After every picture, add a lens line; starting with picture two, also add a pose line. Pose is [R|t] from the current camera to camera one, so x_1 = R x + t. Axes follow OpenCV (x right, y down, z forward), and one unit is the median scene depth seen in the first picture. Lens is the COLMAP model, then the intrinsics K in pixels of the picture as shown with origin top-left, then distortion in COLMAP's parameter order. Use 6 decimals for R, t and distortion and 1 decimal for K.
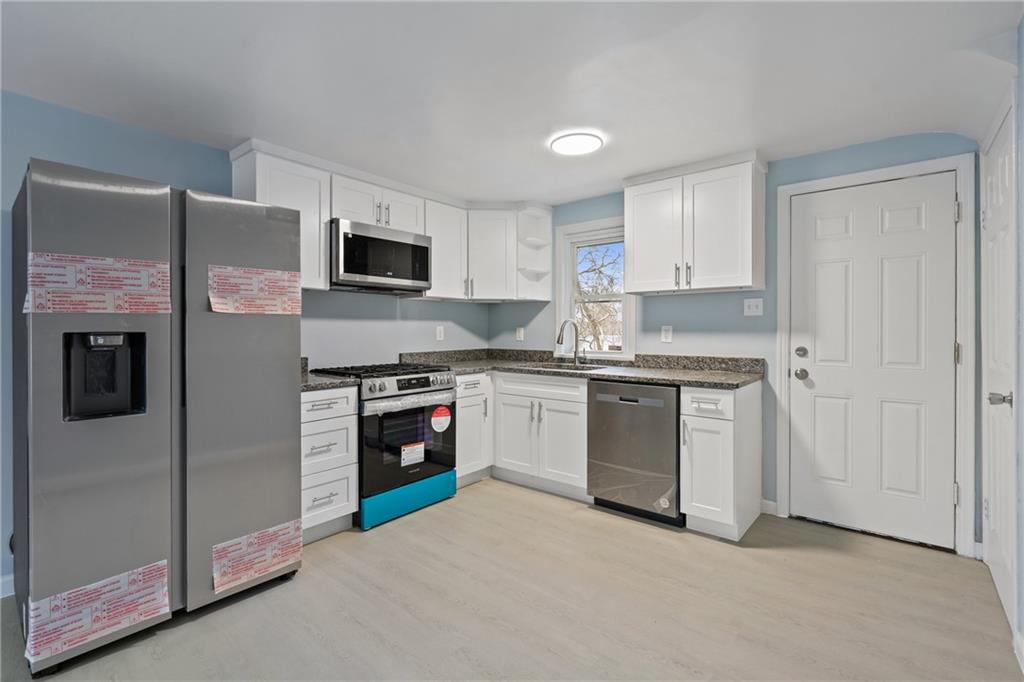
lens RADIAL K [[468.1, 0, 512.6], [0, 468.1, 329.4], [0, 0, 1]] dist [-0.002243, 0.000439]
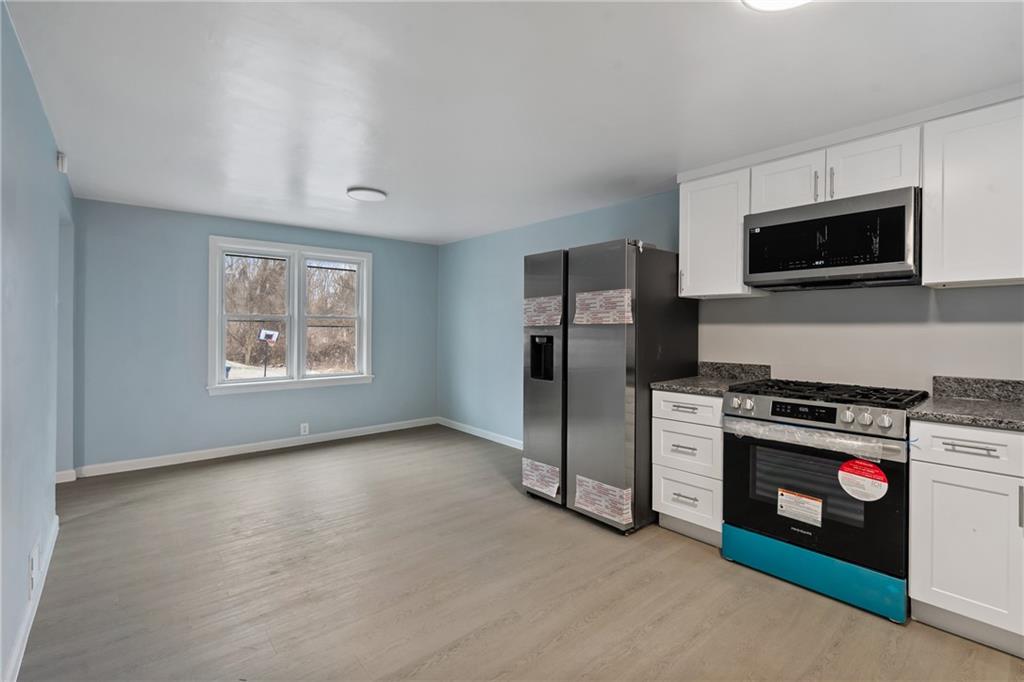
lens RADIAL K [[465.8, 0, 513.5], [0, 465.8, 328.1], [0, 0, 1]] dist [-0.000051, 0.000045]
pose [[-0.174784, 0.000712, -0.984607, 0.611555], [-0.003816, 0.999992, 0.001400, -0.015535], [0.984599, 0.004002, -0.174780, 0.711777]]
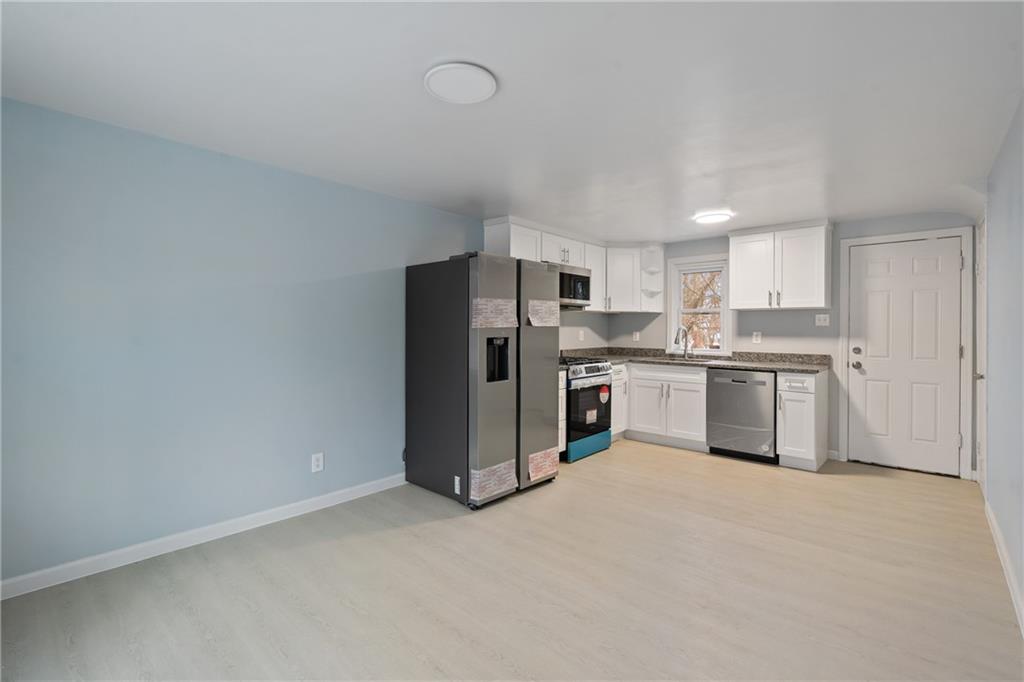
lens RADIAL K [[465.8, 0, 513.5], [0, 465.8, 328.1], [0, 0, 1]] dist [-0.000051, 0.000045]
pose [[0.999225, 0.004685, -0.039089, -0.425561], [-0.004679, 0.999989, 0.000247, -0.018851], [0.039090, -0.000064, 0.999236, -0.538073]]
